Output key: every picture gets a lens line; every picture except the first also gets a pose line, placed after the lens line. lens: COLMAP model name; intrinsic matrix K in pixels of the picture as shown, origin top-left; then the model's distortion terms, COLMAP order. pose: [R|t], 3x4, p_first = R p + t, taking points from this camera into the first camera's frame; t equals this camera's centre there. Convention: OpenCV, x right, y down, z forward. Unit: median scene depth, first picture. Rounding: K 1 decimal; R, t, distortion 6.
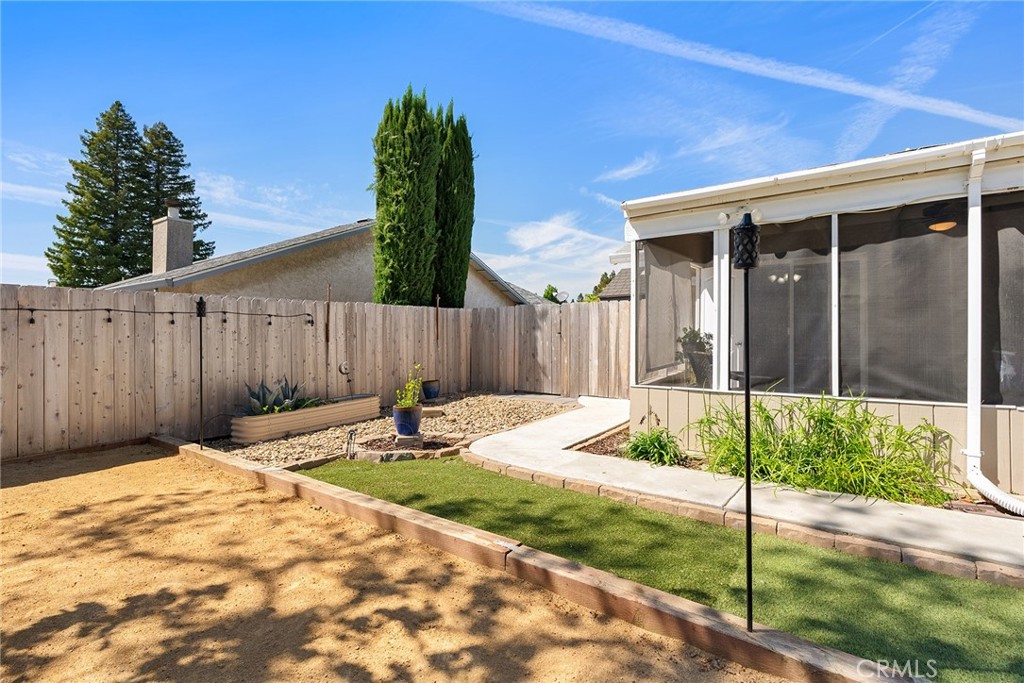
lens RADIAL K [[463.6, 0, 511.9], [0, 463.6, 317.3], [0, 0, 1]] dist [-0.010157, -0.000364]
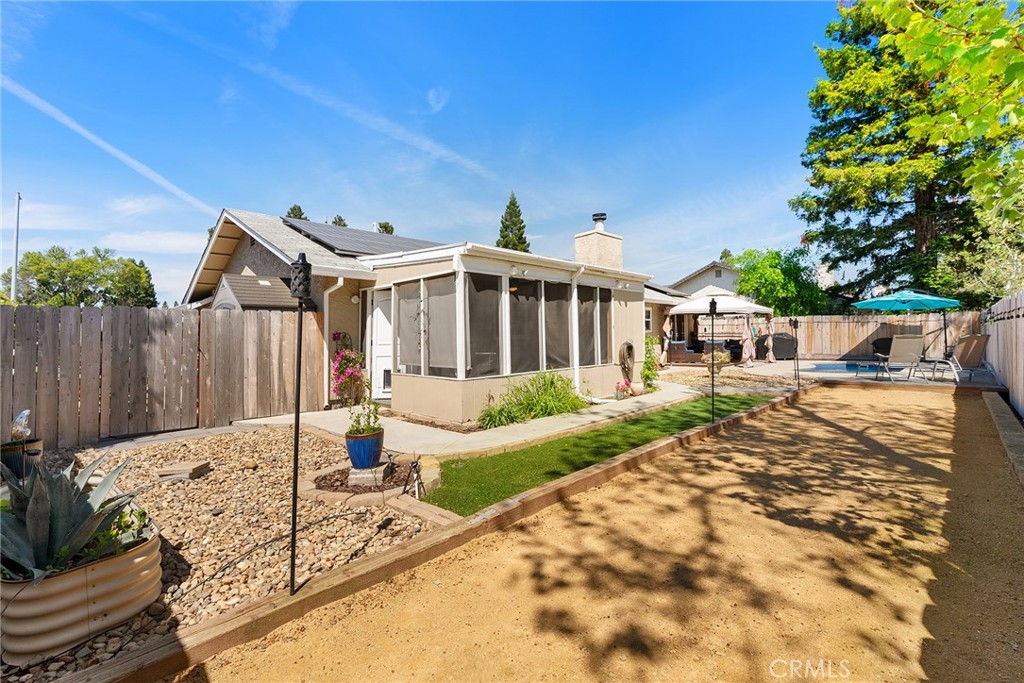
lens RADIAL K [[446.7, 0, 512.0], [0, 446.7, 341.5], [0, 0, 1]] dist [-0.009666, 0.001158]
pose [[0.124589, 0.000733, 0.992208, -0.899421], [-0.009170, 0.999958, 0.000413, 0.032499], [-0.992166, -0.009150, 0.124591, 0.635019]]
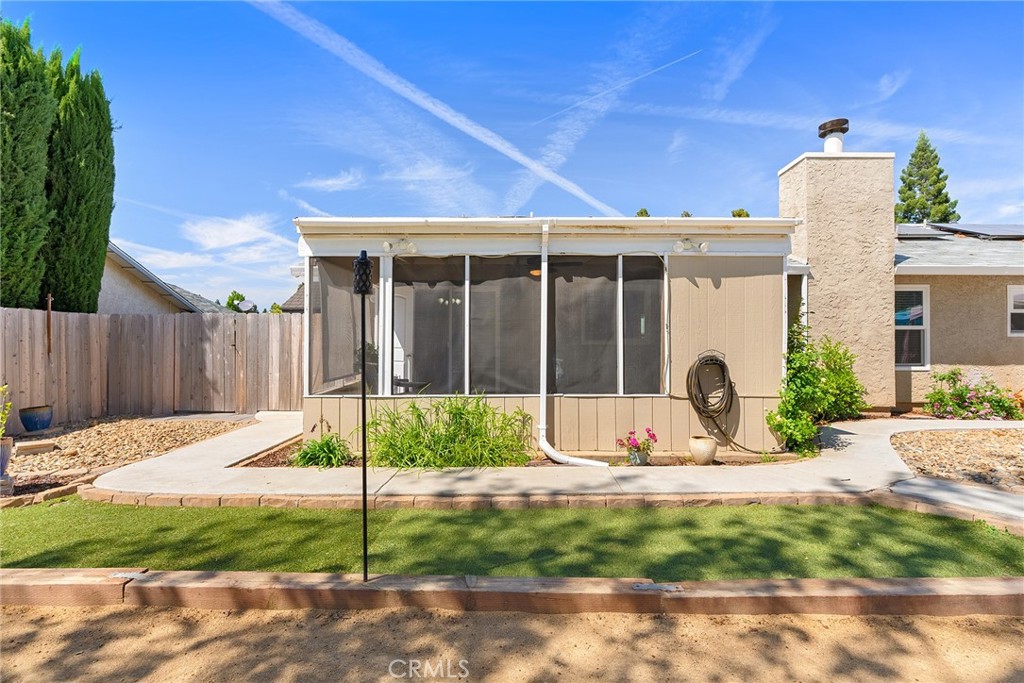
lens RADIAL K [[446.7, 0, 512.0], [0, 446.7, 341.5], [0, 0, 1]] dist [-0.009666, 0.001158]
pose [[0.806545, 0.013080, 0.591028, 0.040539], [-0.026063, 0.999570, 0.013445, -0.000263], [-0.590598, -0.026248, 0.806539, -0.071514]]
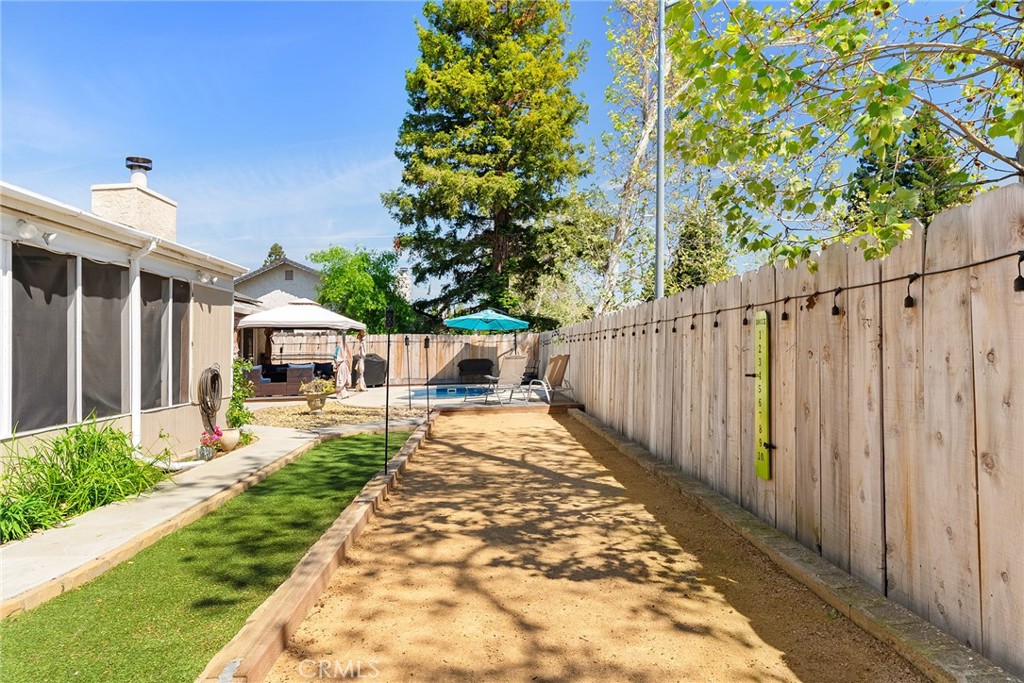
lens RADIAL K [[613.5, 0, 511.8], [0, 613.5, 358.9], [0, 0, 1]] dist [-0.002749, -0.000167]
pose [[-0.632276, 0.015416, 0.774590, -0.769733], [0.009755, 0.999881, -0.011938, 0.034305], [-0.774682, 0.000008, -0.632351, 0.800948]]
